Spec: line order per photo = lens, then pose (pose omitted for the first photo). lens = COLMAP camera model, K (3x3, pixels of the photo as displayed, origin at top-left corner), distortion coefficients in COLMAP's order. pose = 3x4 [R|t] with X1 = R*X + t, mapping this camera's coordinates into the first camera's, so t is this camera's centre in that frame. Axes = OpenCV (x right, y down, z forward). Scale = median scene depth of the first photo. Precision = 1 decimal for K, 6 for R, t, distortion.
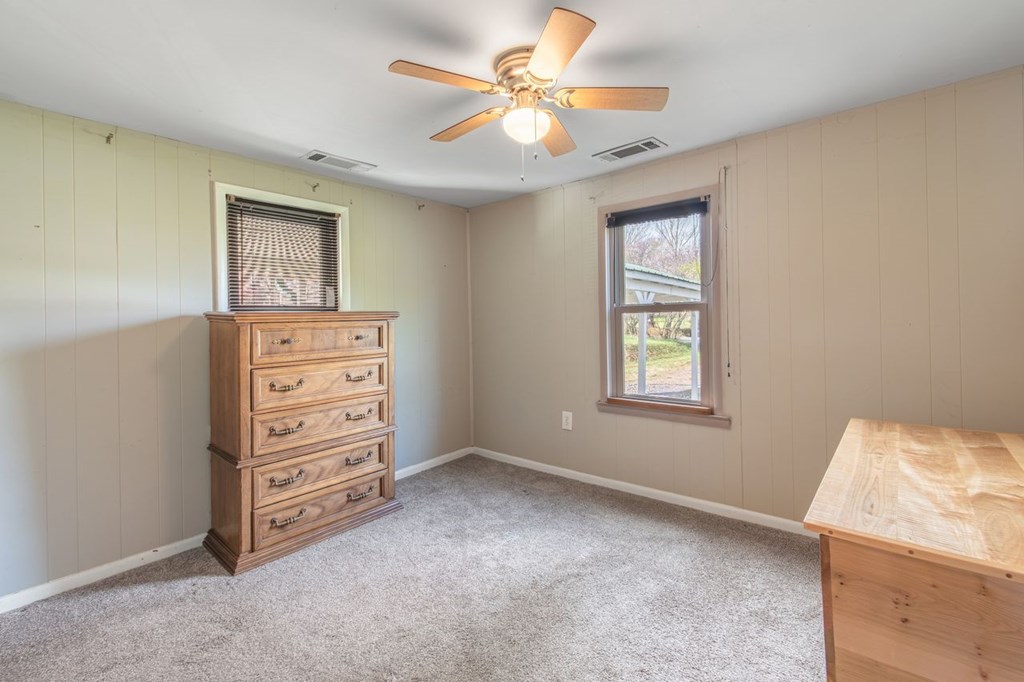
lens RADIAL K [[453.1, 0, 512.0], [0, 453.1, 341.0], [0, 0, 1]] dist [-0.001015, -0.000139]
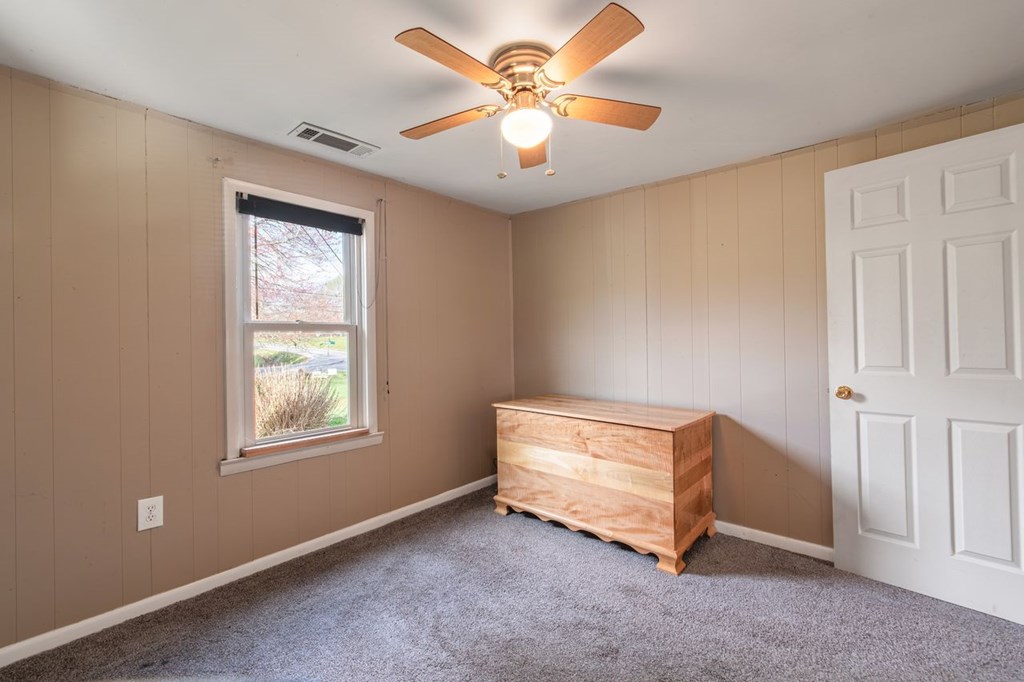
lens RADIAL K [[453.1, 0, 512.0], [0, 453.1, 341.0], [0, 0, 1]] dist [-0.001015, -0.000139]
pose [[-0.015674, 0.019967, 0.999678, -0.571956], [0.051537, 0.998488, -0.019136, -0.009745], [-0.998548, 0.051221, -0.016680, 0.650342]]
